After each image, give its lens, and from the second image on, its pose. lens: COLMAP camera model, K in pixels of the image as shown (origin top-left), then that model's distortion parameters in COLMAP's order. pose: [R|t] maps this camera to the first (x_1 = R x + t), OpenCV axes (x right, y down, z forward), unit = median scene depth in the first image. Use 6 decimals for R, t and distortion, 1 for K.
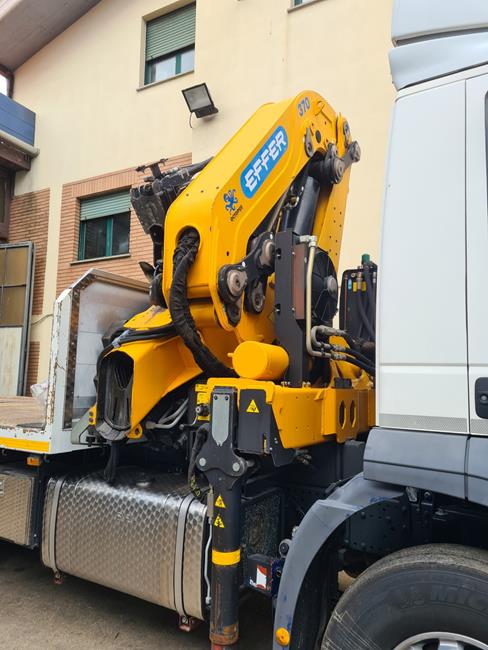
lens RADIAL K [[491.5, 0, 245.6], [0, 491.5, 325.9], [0, 0, 1]] dist [0.043544, 0.001379]
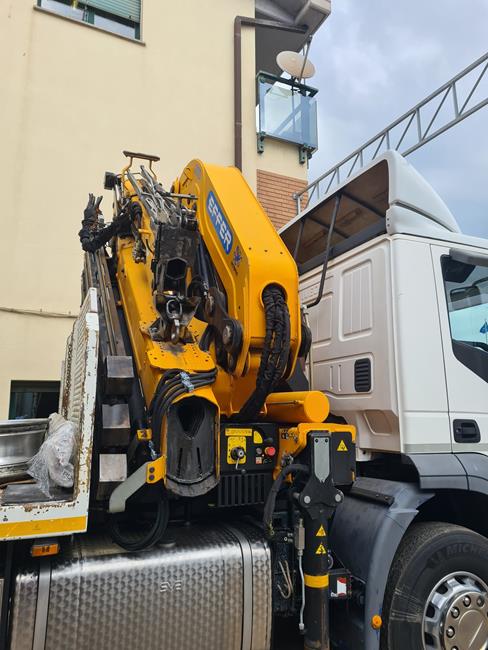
lens RADIAL K [[491.5, 0, 243.7], [0, 491.5, 324.2], [0, 0, 1]] dist [0.043544, 0.001379]
pose [[0.578137, 0.123889, 0.806480, -1.151191], [-0.081399, 0.992232, -0.094072, -0.003496], [-0.811870, -0.011260, 0.583730, 0.469049]]
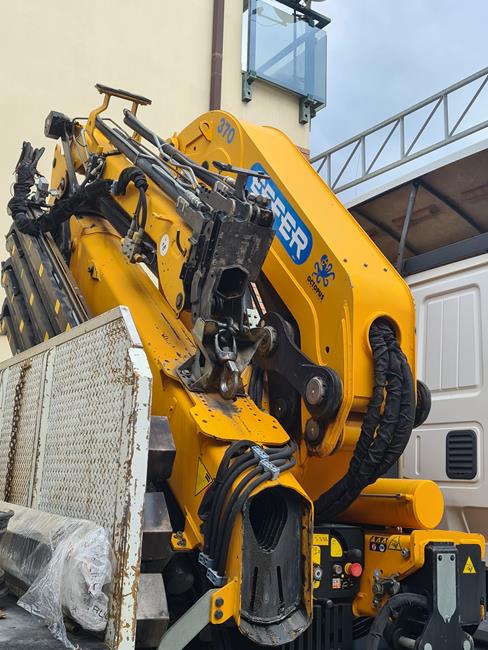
lens RADIAL K [[738.8, 0, 247.0], [0, 738.8, 326.8], [0, 0, 1]] dist [0.050975, 0.000000]
pose [[0.442292, 0.182185, 0.878173, -1.307252], [-0.128481, 0.981923, -0.138999, -0.009027], [-0.887621, -0.051350, 0.457703, 0.762769]]
